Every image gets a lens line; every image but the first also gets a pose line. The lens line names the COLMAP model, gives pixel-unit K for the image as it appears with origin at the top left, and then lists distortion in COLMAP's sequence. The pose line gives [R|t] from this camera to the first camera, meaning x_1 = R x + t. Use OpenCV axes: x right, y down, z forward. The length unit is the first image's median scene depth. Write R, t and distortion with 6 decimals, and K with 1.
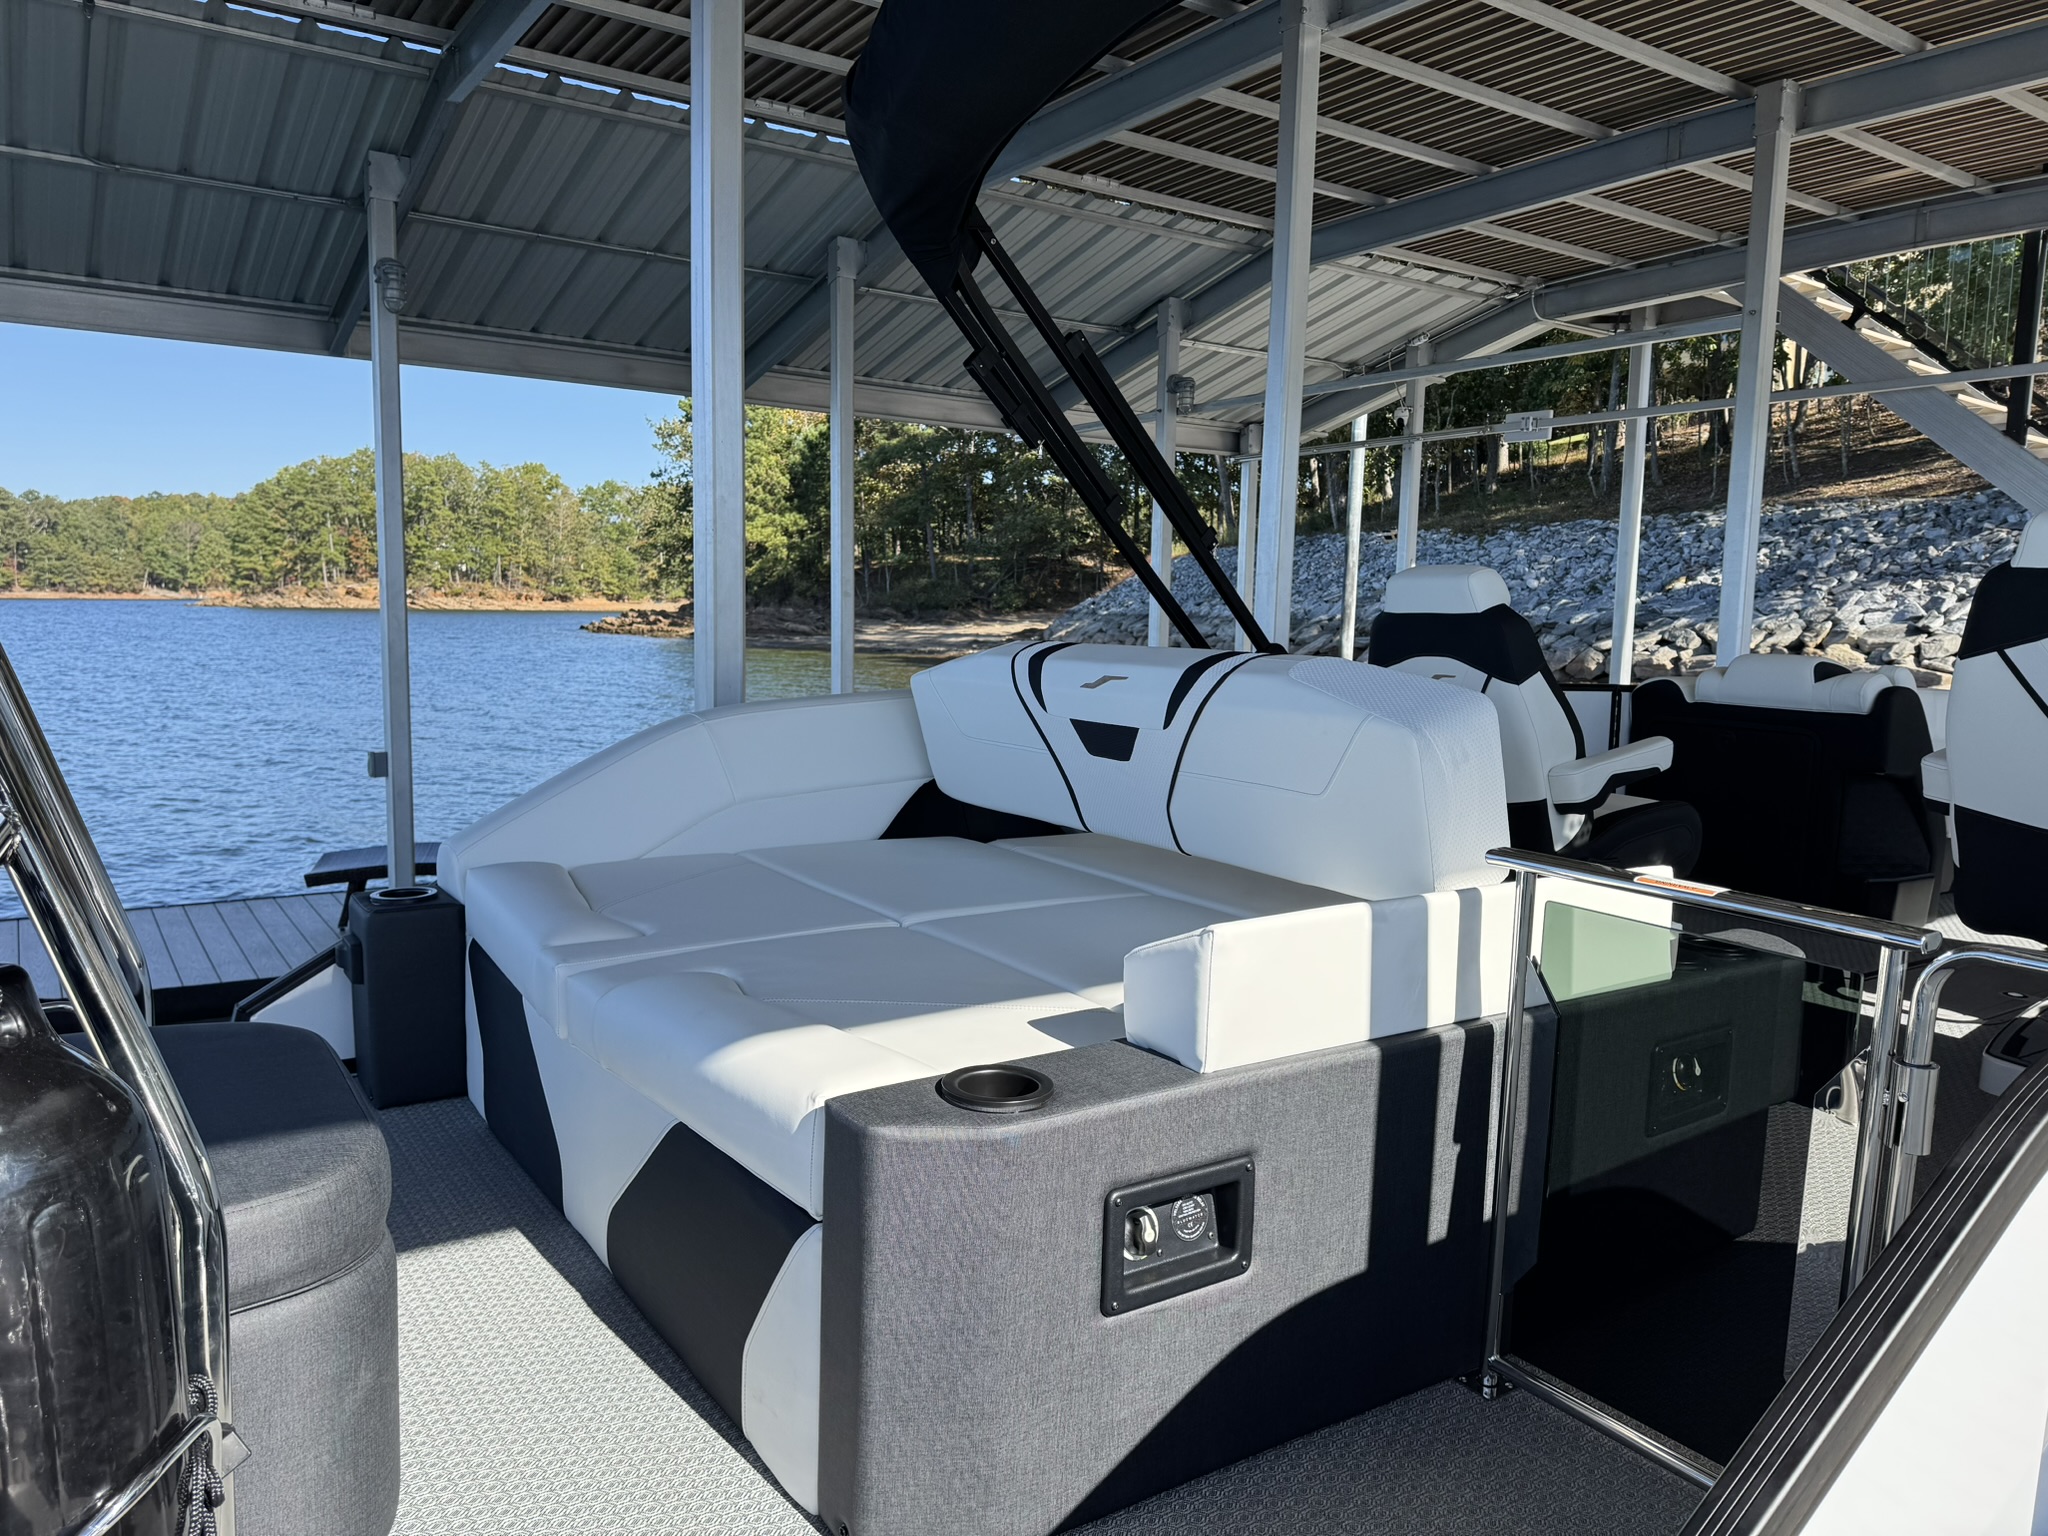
lens RADIAL K [[1422.3, 0, 1003.0], [0, 1422.3, 791.9], [0, 0, 1]] dist [0.057874, -0.070427]
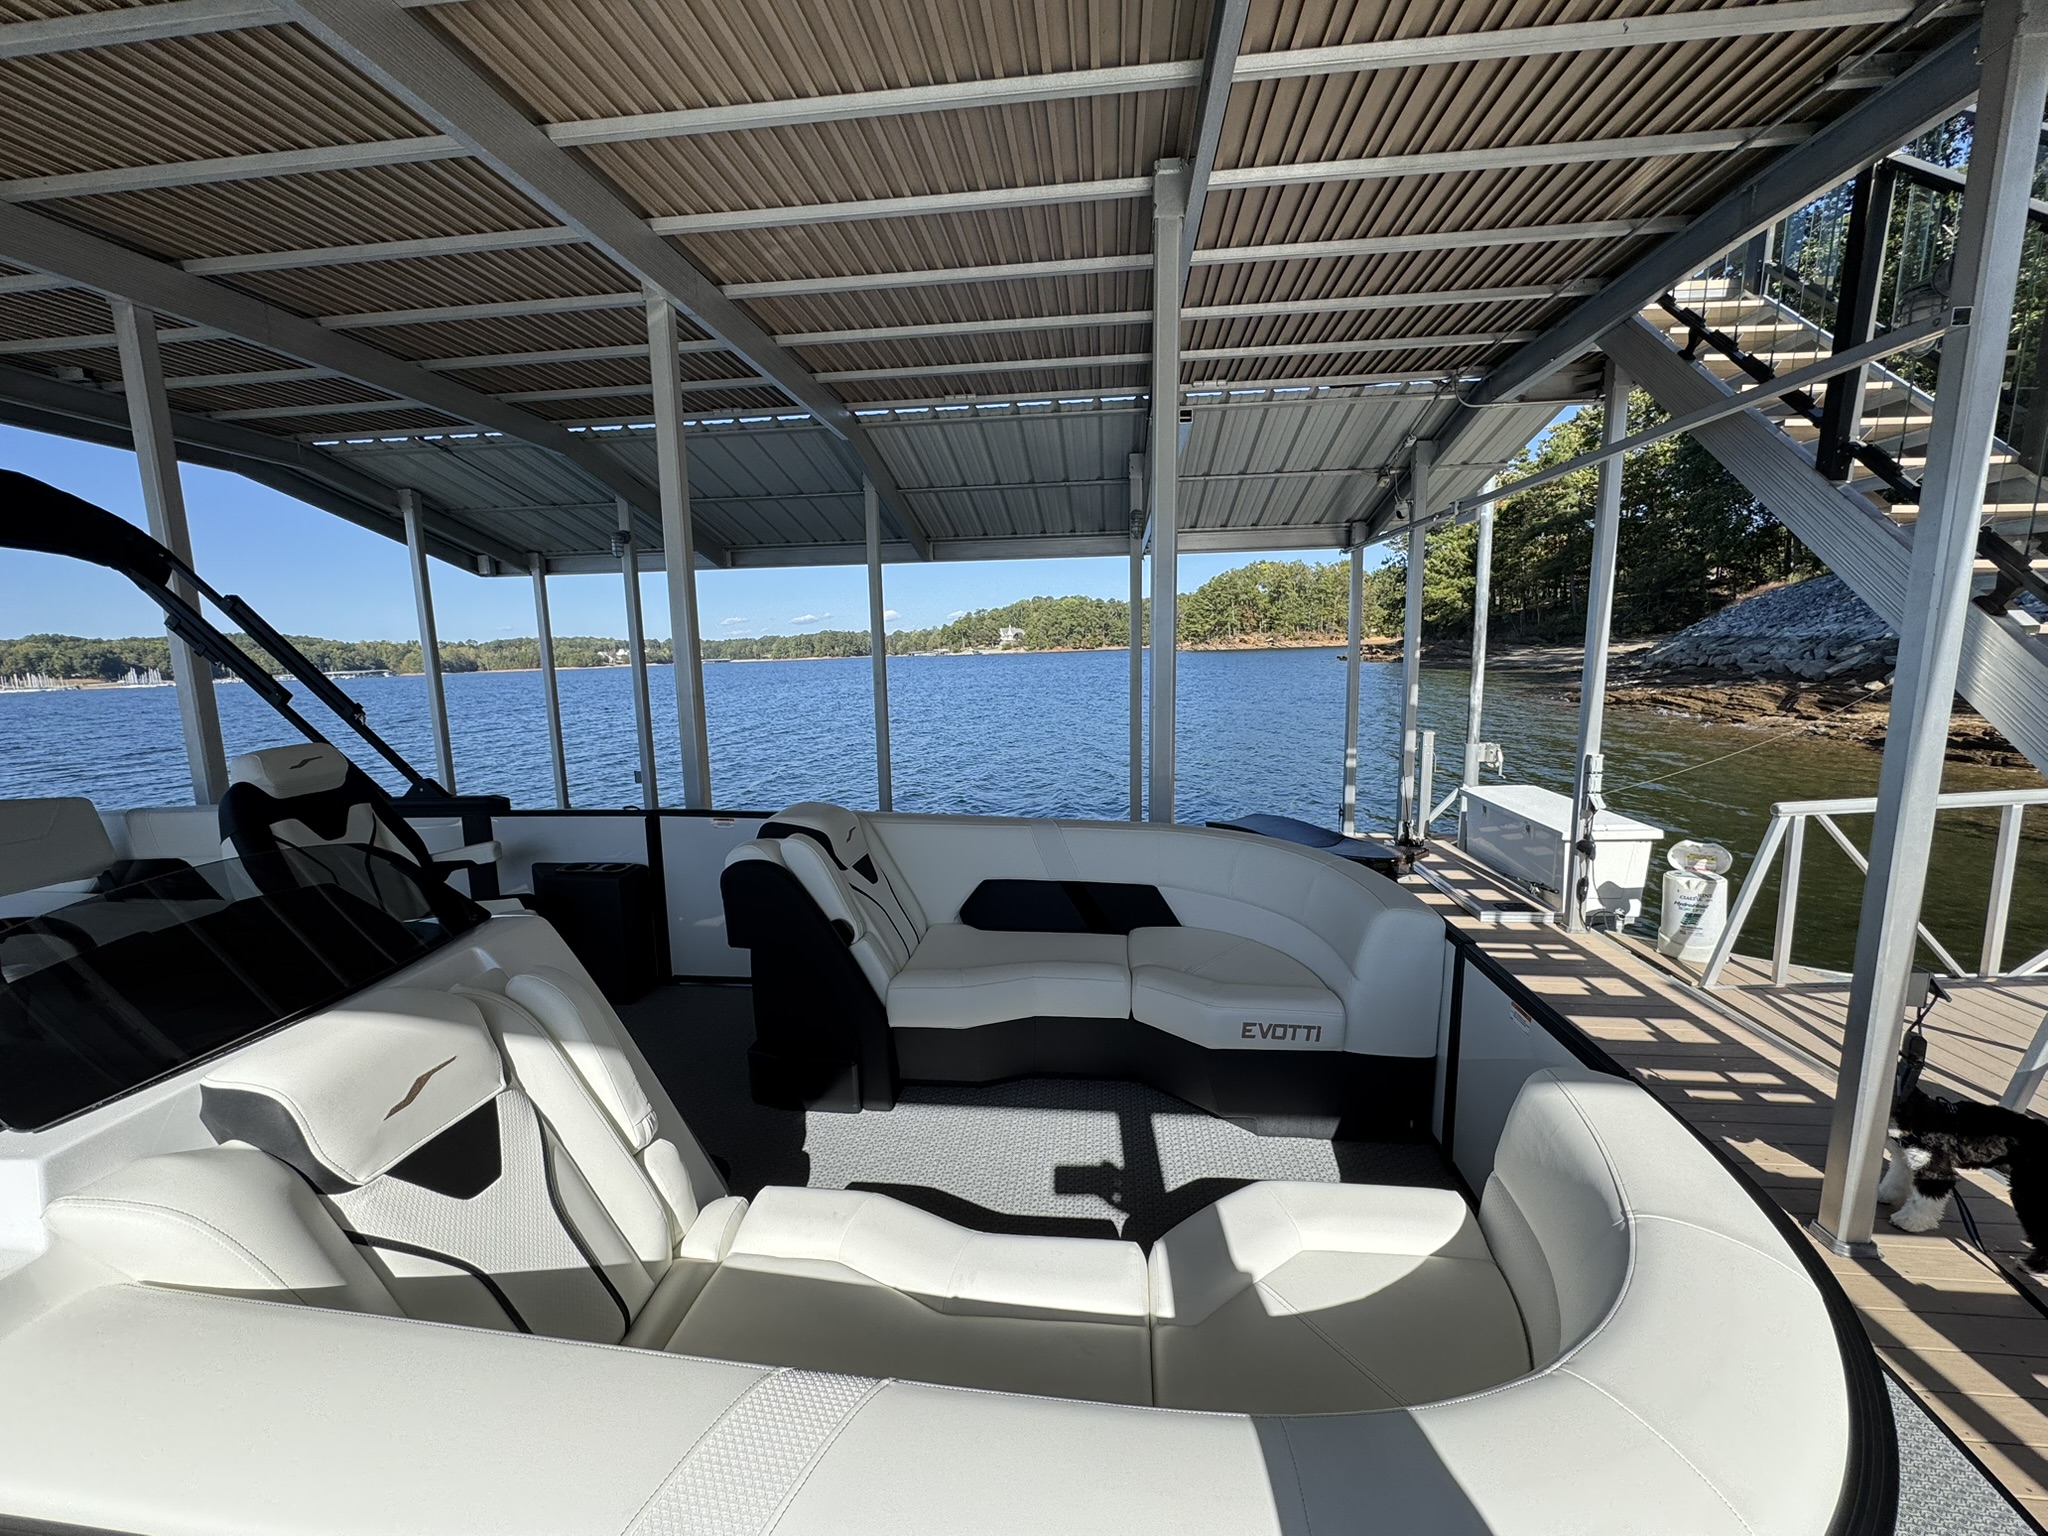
lens RADIAL K [[803.7, 0, 1021.0], [0, 803.7, 775.2], [0, 0, 1]] dist [-0.005300, 0.000463]
pose [[0.761419, 0.057597, -0.645696, 0.212927], [-0.035438, 0.998254, 0.047257, -0.031190], [0.647290, -0.013100, 0.762131, 0.118379]]
